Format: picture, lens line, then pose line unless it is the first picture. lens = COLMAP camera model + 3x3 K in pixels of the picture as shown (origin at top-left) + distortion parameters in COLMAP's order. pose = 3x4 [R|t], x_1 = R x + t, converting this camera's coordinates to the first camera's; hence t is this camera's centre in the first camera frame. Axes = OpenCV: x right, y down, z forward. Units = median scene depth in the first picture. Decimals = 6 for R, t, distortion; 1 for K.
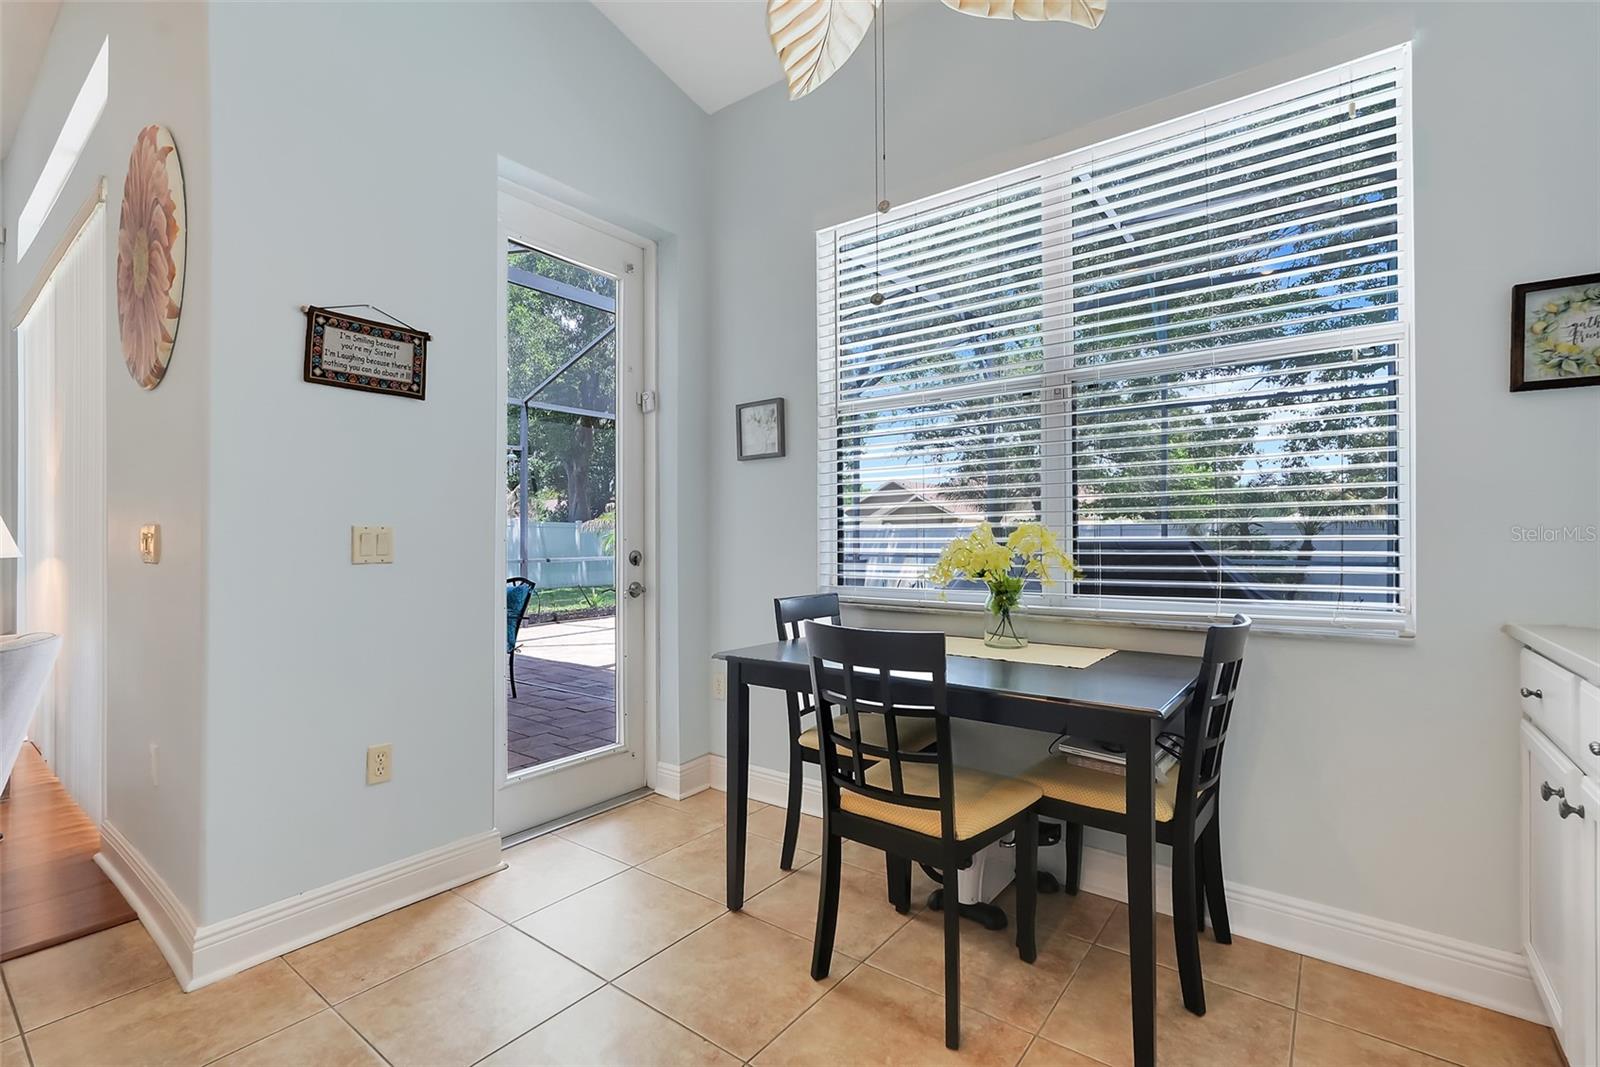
lens RADIAL K [[704.6, 0, 796.2], [0, 704.6, 529.1], [0, 0, 1]] dist [-0.008709, 0.001058]
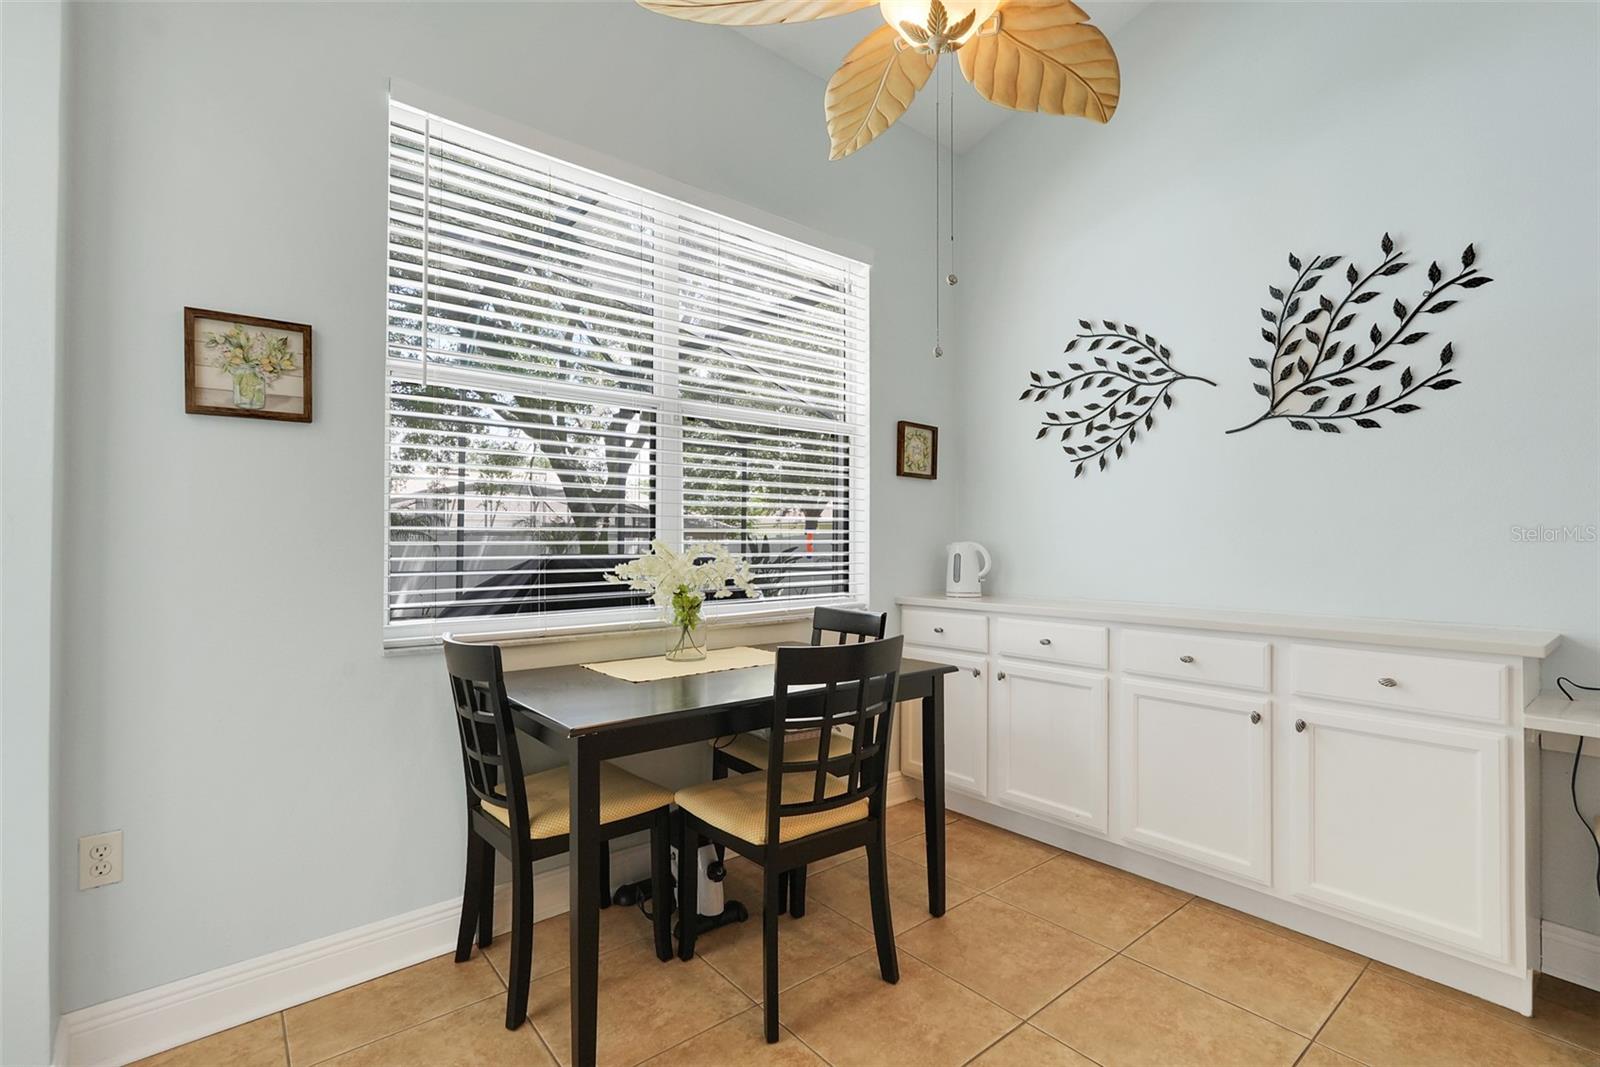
lens RADIAL K [[704.6, 0, 796.2], [0, 704.6, 538.1], [0, 0, 1]] dist [-0.008709, 0.001058]
pose [[0.241584, 0.006215, 0.970360, -0.577332], [-0.004552, 0.999976, -0.005271, -0.004490], [-0.970369, -0.003144, 0.241606, 0.513271]]
